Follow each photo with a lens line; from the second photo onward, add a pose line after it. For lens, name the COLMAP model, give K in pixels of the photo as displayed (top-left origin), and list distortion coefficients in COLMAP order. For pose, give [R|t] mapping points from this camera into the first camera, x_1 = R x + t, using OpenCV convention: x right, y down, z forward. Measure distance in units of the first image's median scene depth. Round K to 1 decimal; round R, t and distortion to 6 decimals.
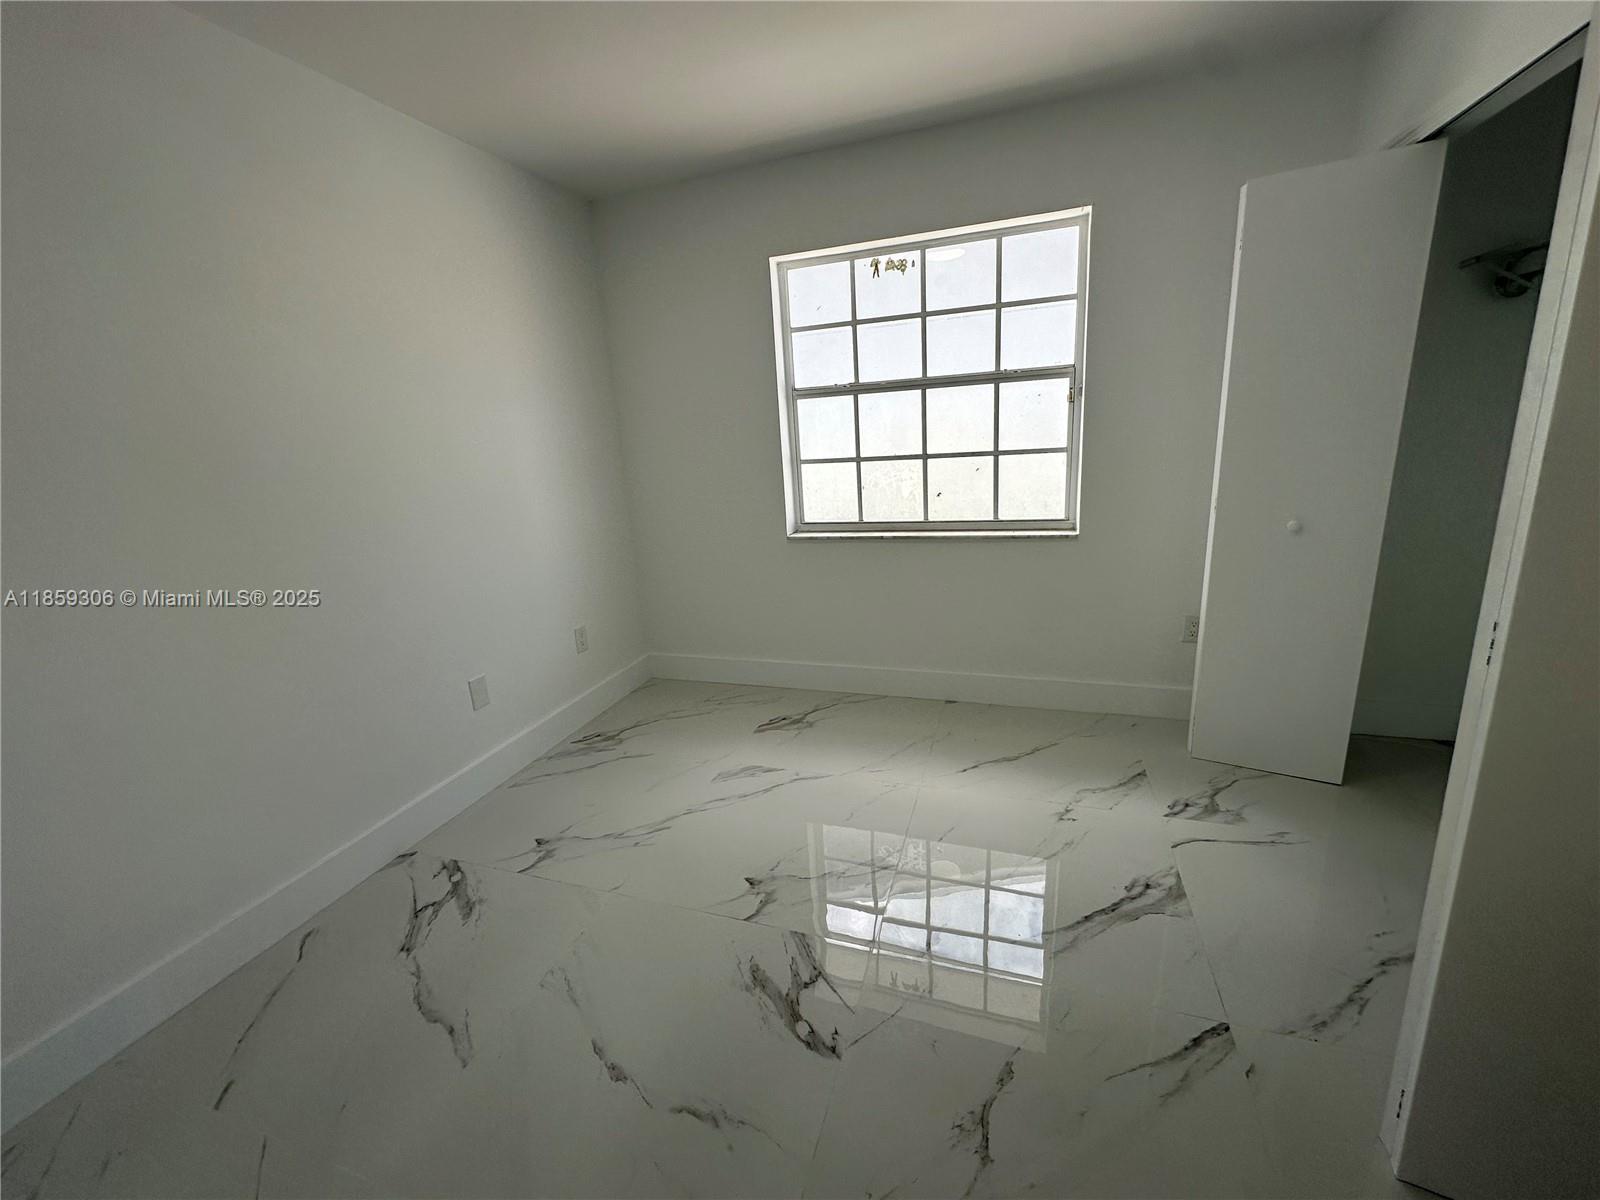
lens RADIAL K [[648.0, 0, 766.6], [0, 648.0, 599.3], [0, 0, 1]] dist [-0.000320, 0.000010]
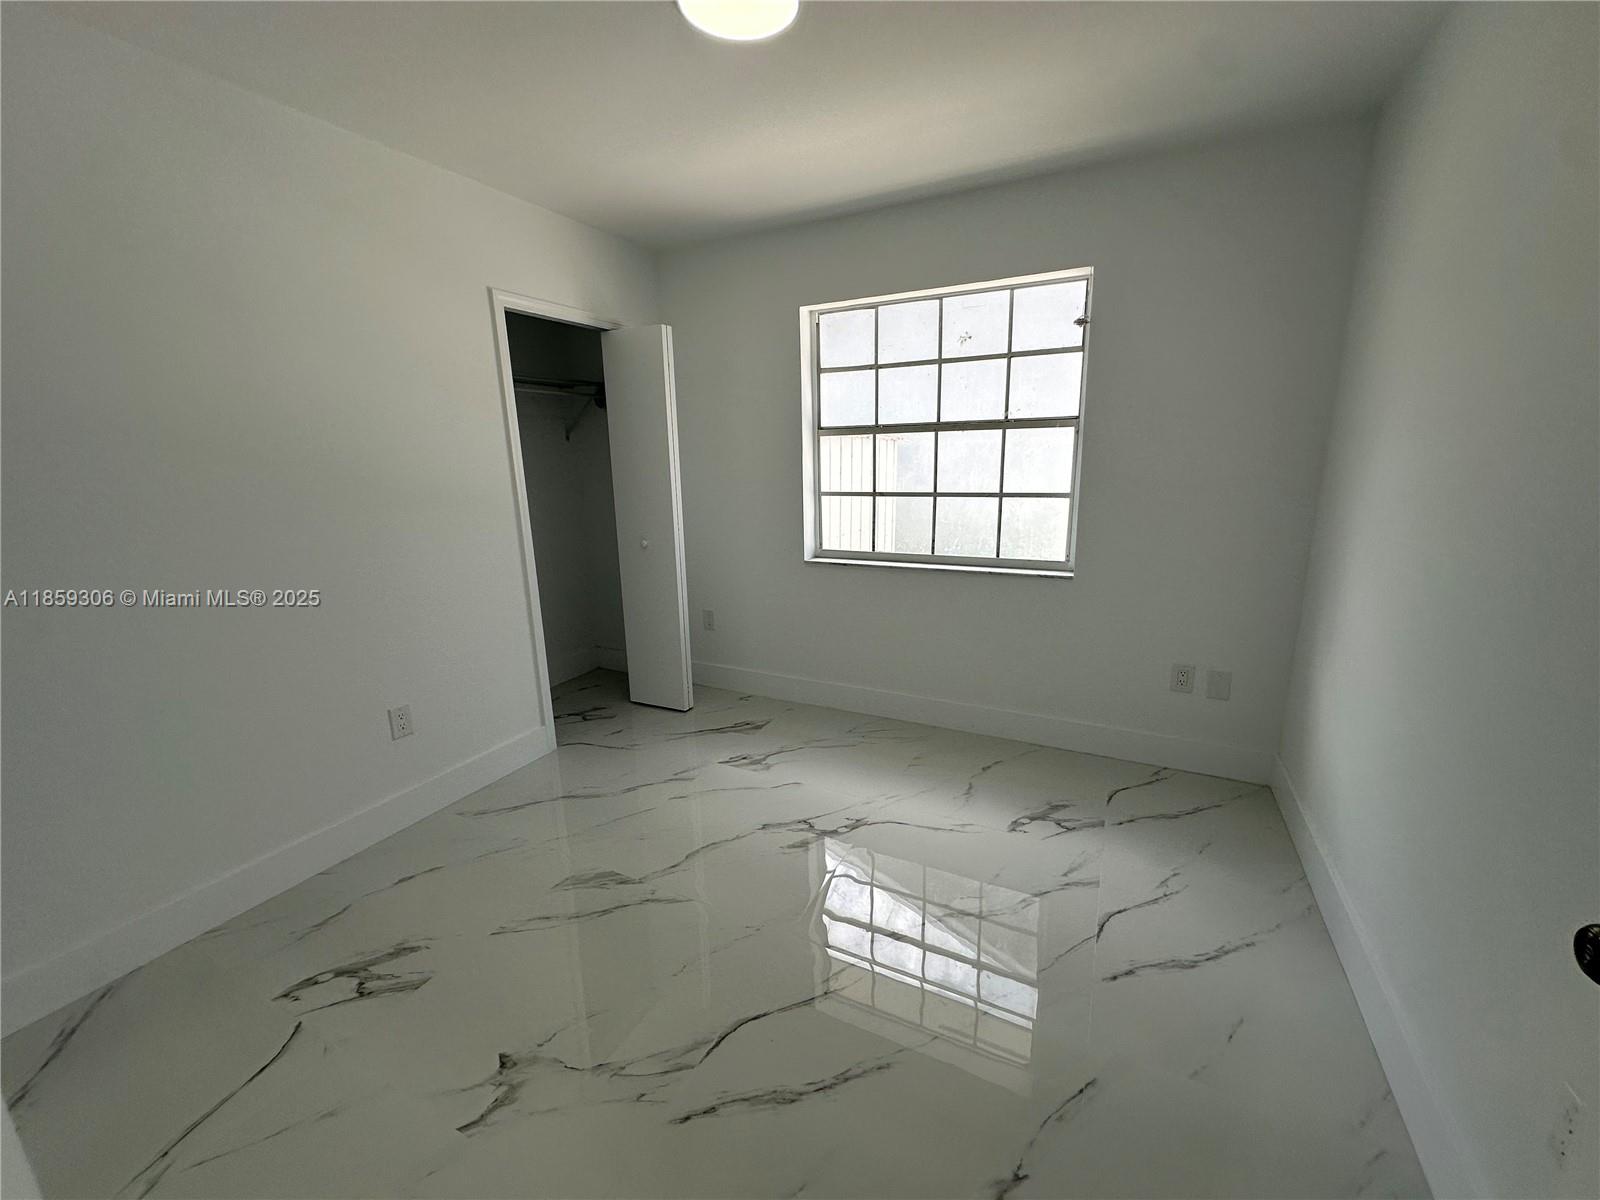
lens RADIAL K [[636.1, 0, 800.0], [0, 636.1, 600.0], [0, 0, 1]] dist [0.022783, 0.000102]
pose [[0.992301, 0.071380, -0.101214, 0.144424], [-0.075146, 0.996597, -0.033887, 0.003737], [0.098450, 0.041232, 0.994287, -0.052364]]
